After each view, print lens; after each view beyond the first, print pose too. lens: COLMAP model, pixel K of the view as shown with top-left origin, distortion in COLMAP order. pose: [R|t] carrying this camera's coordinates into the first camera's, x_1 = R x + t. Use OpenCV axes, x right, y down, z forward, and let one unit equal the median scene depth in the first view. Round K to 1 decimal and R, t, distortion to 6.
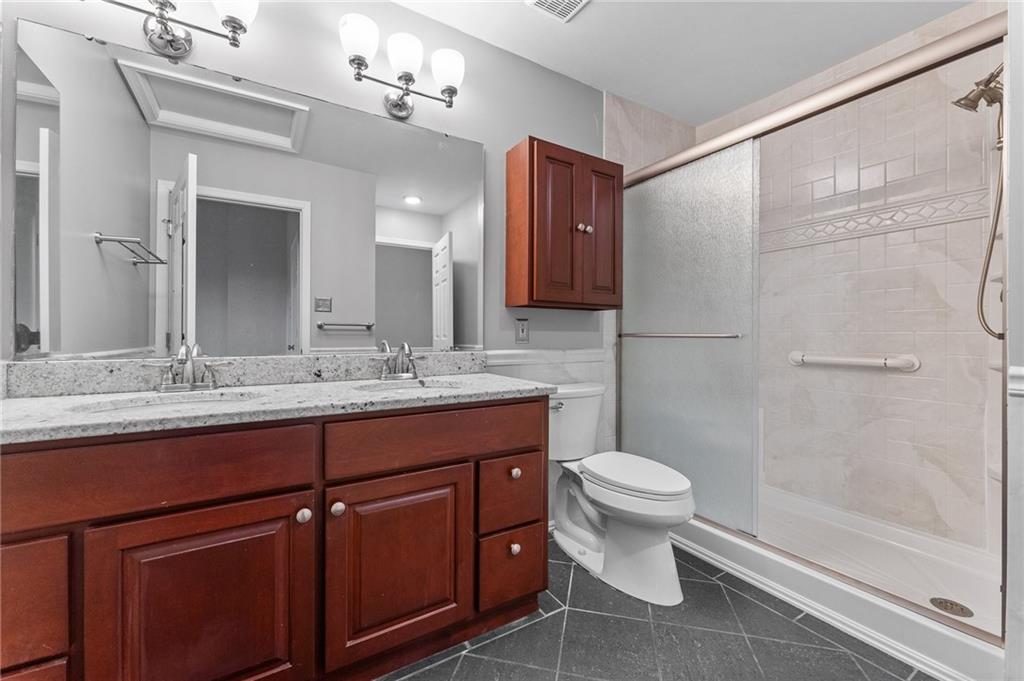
lens RADIAL K [[420.3, 0, 507.5], [0, 420.3, 338.7], [0, 0, 1]] dist [-0.001066, 0.000213]
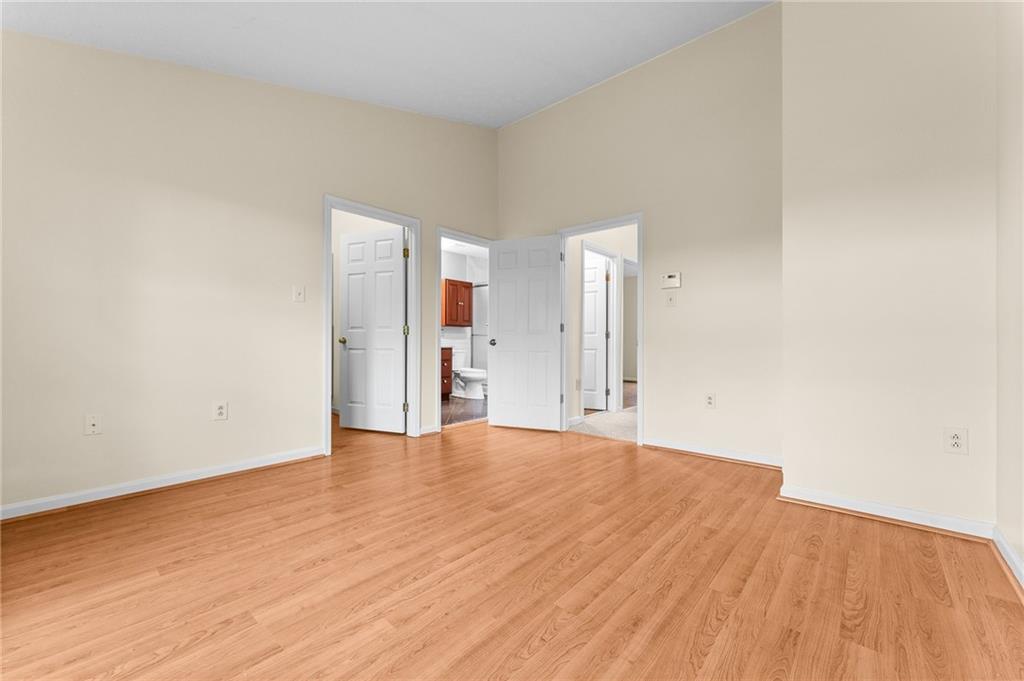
lens RADIAL K [[420.3, 0, 509.1], [0, 420.3, 342.2], [0, 0, 1]] dist [-0.001066, 0.000213]
pose [[0.951945, -0.002657, 0.306258, -0.551599], [0.003045, 0.999995, -0.000791, 0.064327], [-0.306254, 0.001686, 0.951948, -2.661661]]
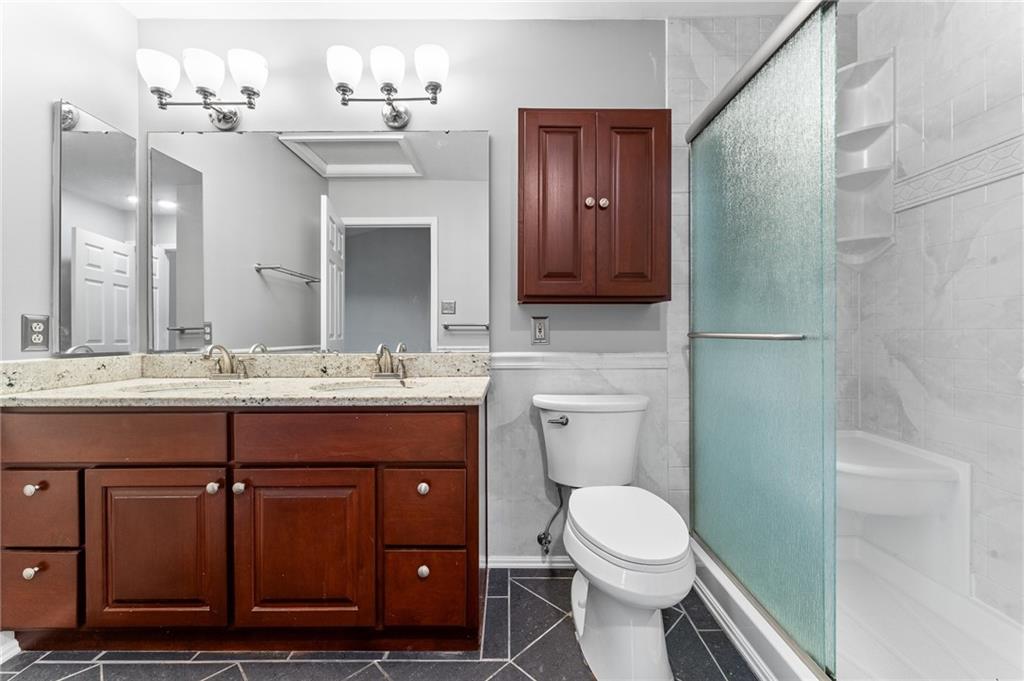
lens RADIAL K [[420.3, 0, 508.1], [0, 420.3, 336.5], [0, 0, 1]] dist [-0.001066, 0.000213]
pose [[0.850244, -0.000024, -0.526389, 0.516519], [0.000194, 1.000000, 0.000267, -0.007485], [0.526389, -0.000329, 0.850244, 0.253261]]
